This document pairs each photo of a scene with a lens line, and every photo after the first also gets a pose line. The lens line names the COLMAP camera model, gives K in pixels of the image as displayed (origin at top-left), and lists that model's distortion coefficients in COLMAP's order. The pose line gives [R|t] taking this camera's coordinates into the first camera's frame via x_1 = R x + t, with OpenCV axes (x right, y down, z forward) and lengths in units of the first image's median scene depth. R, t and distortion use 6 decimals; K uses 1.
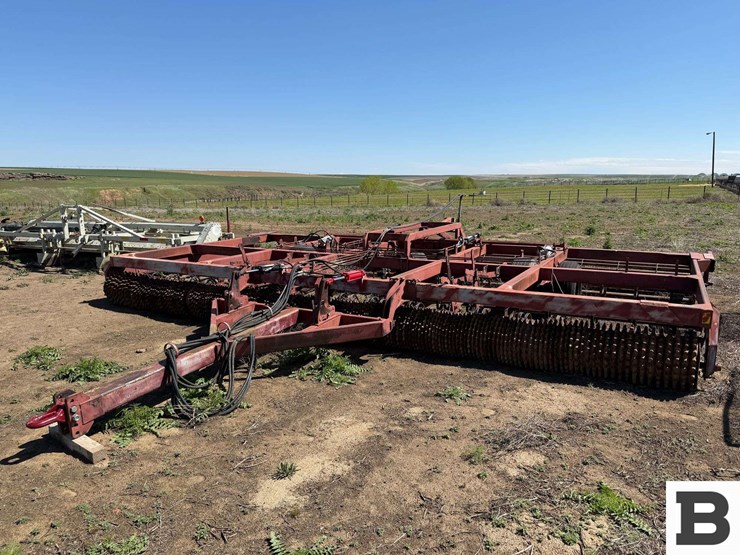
lens RADIAL K [[511.8, 0, 370.0], [0, 511.8, 277.5], [0, 0, 1]] dist [0.068829, -0.085648]
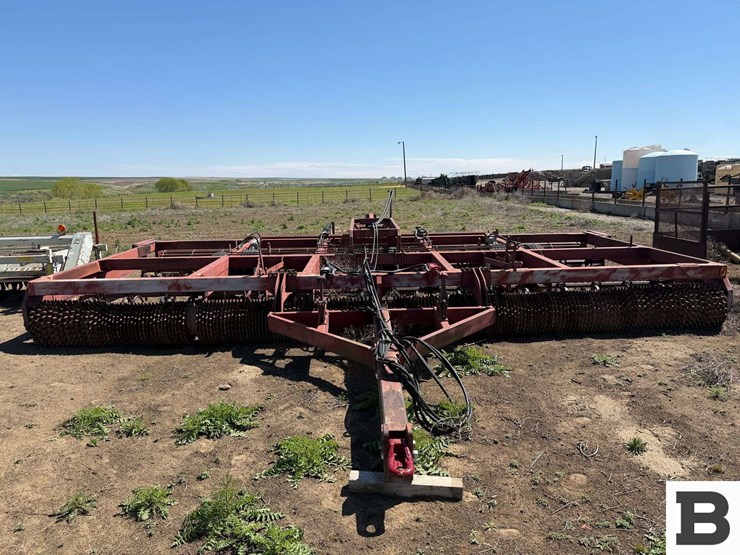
lens RADIAL K [[511.8, 0, 370.0], [0, 511.8, 277.5], [0, 0, 1]] dist [0.068829, -0.085648]
pose [[0.868171, -0.097379, 0.486618, -0.747743], [0.100045, 0.994770, 0.020576, -0.024778], [-0.486076, 0.030820, 0.873373, 0.231948]]
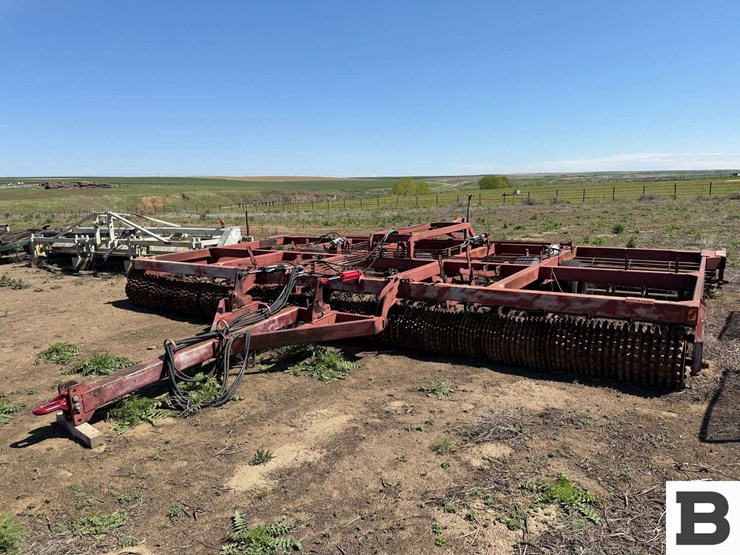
lens RADIAL K [[509.7, 0, 364.9], [0, 509.7, 279.0], [0, 0, 1]] dist [0.078536, -0.102956]
pose [[0.997148, -0.006948, -0.075153, 0.089717], [0.006885, 0.999976, -0.001100, 0.005800], [0.075159, 0.000579, 0.997171, -0.029813]]
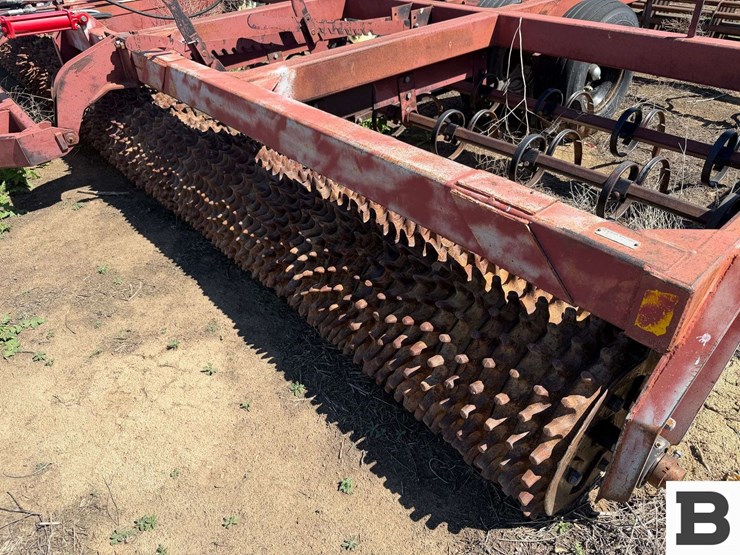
lens RADIAL K [[511.8, 0, 370.0], [0, 511.8, 277.5], [0, 0, 1]] dist [0.068829, -0.085648]
pose [[0.937901, 0.176043, -0.298916, 0.540151], [-0.019366, 0.886896, 0.461562, -0.028080], [0.346363, -0.427111, 0.835230, 0.708832]]
